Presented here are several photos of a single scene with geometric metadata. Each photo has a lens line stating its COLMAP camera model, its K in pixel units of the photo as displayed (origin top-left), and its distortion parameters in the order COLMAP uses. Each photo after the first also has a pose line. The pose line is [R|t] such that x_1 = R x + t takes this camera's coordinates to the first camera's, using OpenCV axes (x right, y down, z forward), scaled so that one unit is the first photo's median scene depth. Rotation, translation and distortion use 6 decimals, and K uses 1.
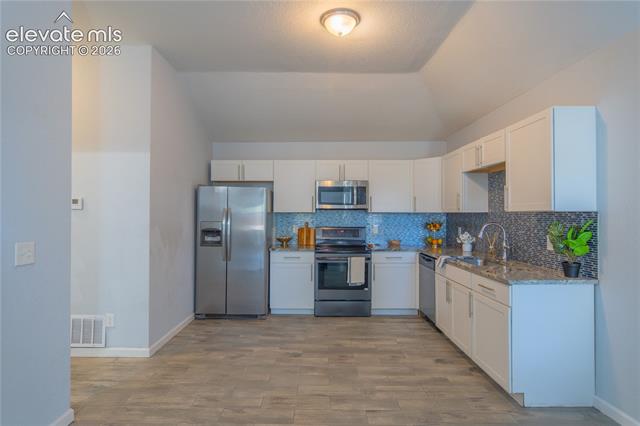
lens RADIAL K [[347.2, 0, 319.8], [0, 347.2, 212.6], [0, 0, 1]] dist [-0.004281, 0.004080]
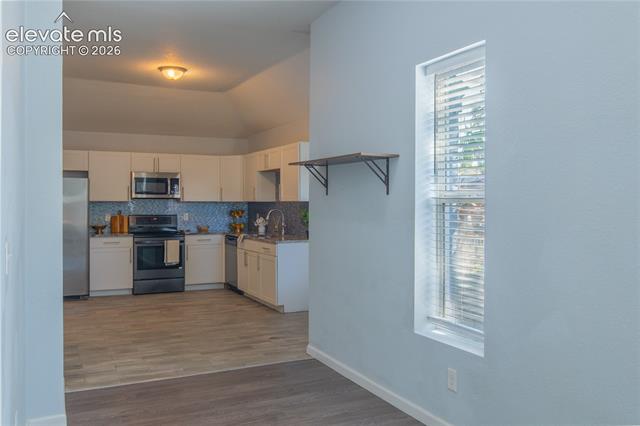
lens RADIAL K [[545.2, 0, 317.1], [0, 545.2, 215.1], [0, 0, 1]] dist [0.003893, 0.006564]
pose [[0.900823, -0.008583, 0.434101, -0.269349], [-0.003615, 0.999622, 0.027266, -0.006444], [-0.434171, -0.026131, 0.900451, -0.918346]]
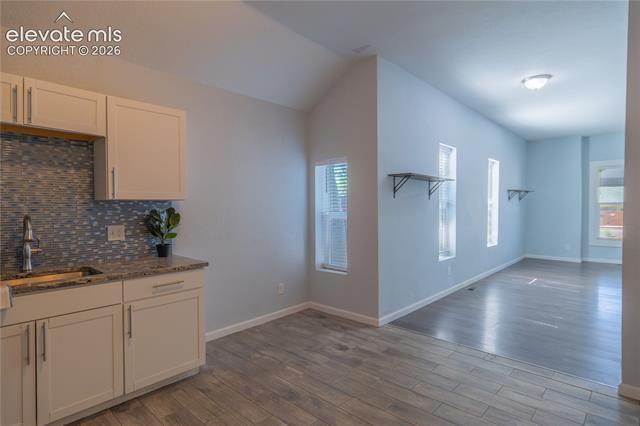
lens RADIAL K [[347.2, 0, 317.7], [0, 347.2, 214.1], [0, 0, 1]] dist [-0.004281, 0.004080]
pose [[-0.735797, -0.018779, 0.676942, -0.274492], [-0.005471, 0.999748, 0.021788, 0.008447], [-0.677180, 0.012328, -0.735714, 0.933473]]
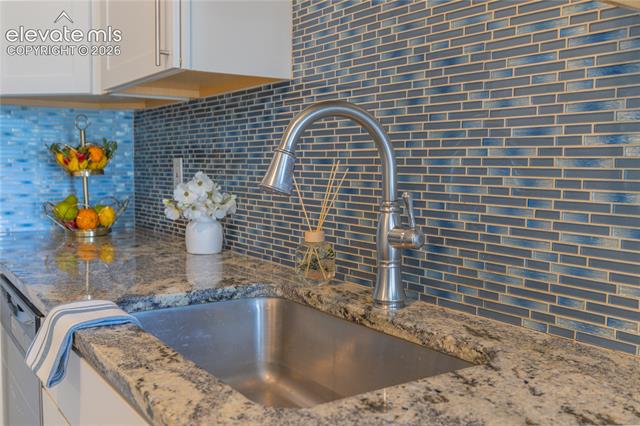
lens RADIAL K [[652.9, 0, 314.4], [0, 652.9, 208.6], [0, 0, 1]] dist [0.005208, 0.000000]
pose [[0.843694, -0.027786, 0.536105, 0.258982], [-0.011928, 0.997443, 0.070468, 0.050283], [-0.536692, -0.065848, 0.841205, 0.608329]]
